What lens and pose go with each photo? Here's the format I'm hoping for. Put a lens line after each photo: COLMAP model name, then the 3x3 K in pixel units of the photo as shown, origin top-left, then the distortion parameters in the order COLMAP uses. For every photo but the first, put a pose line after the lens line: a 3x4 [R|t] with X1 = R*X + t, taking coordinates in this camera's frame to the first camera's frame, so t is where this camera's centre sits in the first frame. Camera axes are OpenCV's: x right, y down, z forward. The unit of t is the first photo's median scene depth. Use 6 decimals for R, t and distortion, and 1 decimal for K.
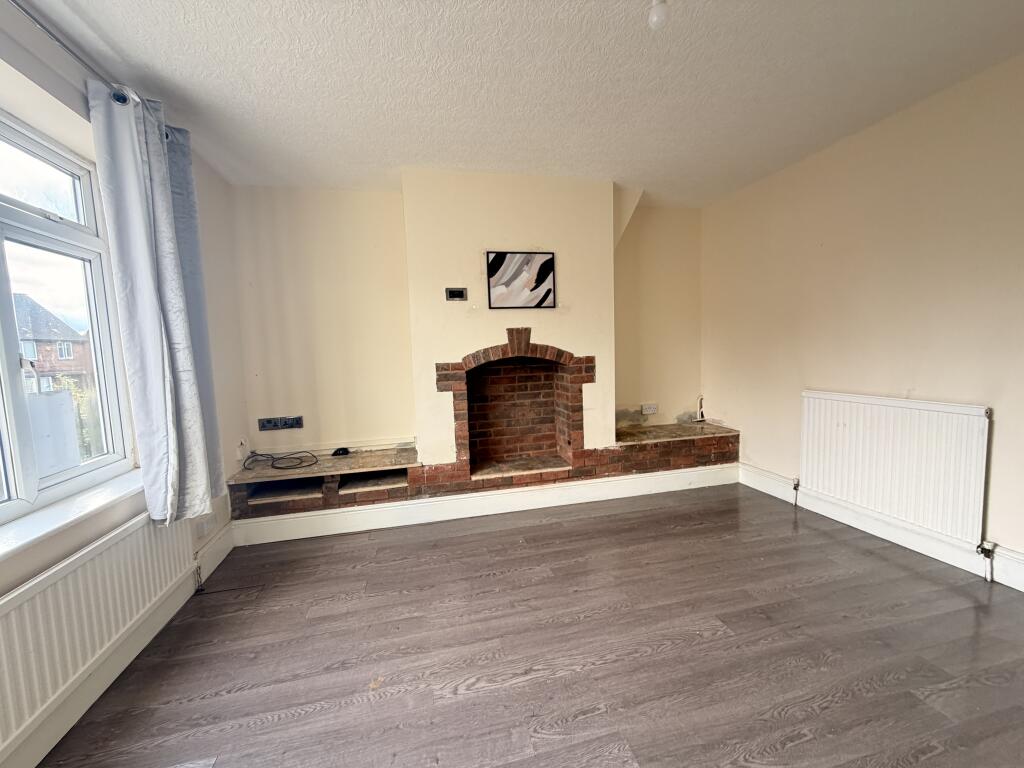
lens RADIAL K [[409.1, 0, 512.0], [0, 409.1, 383.0], [0, 0, 1]] dist [0.001522, 0.000568]
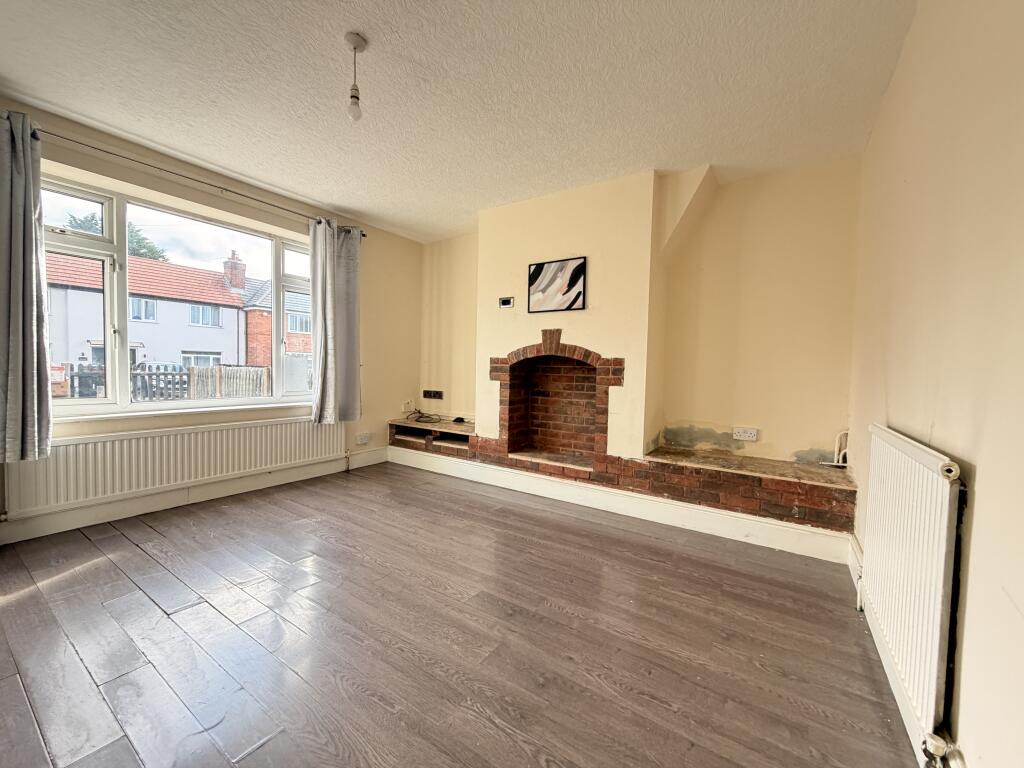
lens RADIAL K [[409.1, 0, 511.5], [0, 409.1, 383.6], [0, 0, 1]] dist [0.001522, 0.000568]
pose [[0.675130, 0.080511, -0.733292, 0.763780], [-0.110640, 0.993834, 0.007253, 0.015252], [0.729355, 0.076235, 0.679875, 0.181506]]
